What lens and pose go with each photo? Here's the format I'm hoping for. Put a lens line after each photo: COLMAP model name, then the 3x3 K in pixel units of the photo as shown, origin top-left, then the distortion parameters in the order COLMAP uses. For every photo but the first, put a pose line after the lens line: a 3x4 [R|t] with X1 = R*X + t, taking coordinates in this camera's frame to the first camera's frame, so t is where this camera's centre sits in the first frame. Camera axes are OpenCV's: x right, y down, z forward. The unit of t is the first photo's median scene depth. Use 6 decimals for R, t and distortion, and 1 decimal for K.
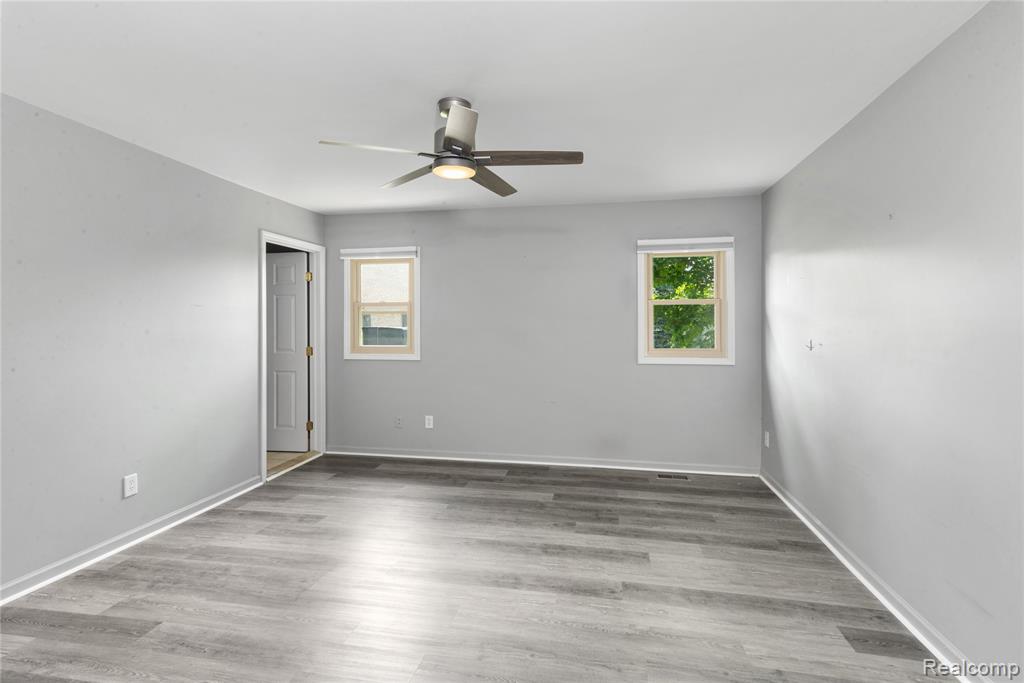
lens RADIAL K [[494.3, 0, 501.9], [0, 494.3, 332.8], [0, 0, 1]] dist [0.018247, -0.000829]
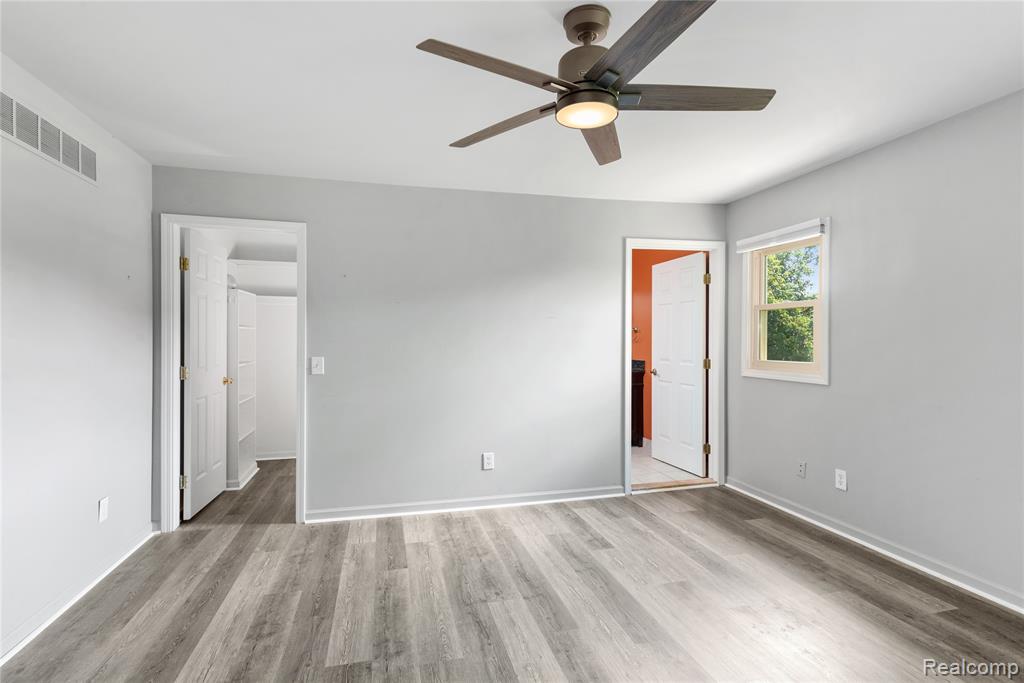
lens RADIAL K [[494.3, 0, 504.2], [0, 494.3, 344.2], [0, 0, 1]] dist [0.018247, -0.000829]
pose [[0.431607, 0.010923, -0.901996, 0.327235], [-0.007097, 0.999937, 0.008713, -0.003928], [0.902034, 0.002641, 0.431657, 0.388797]]
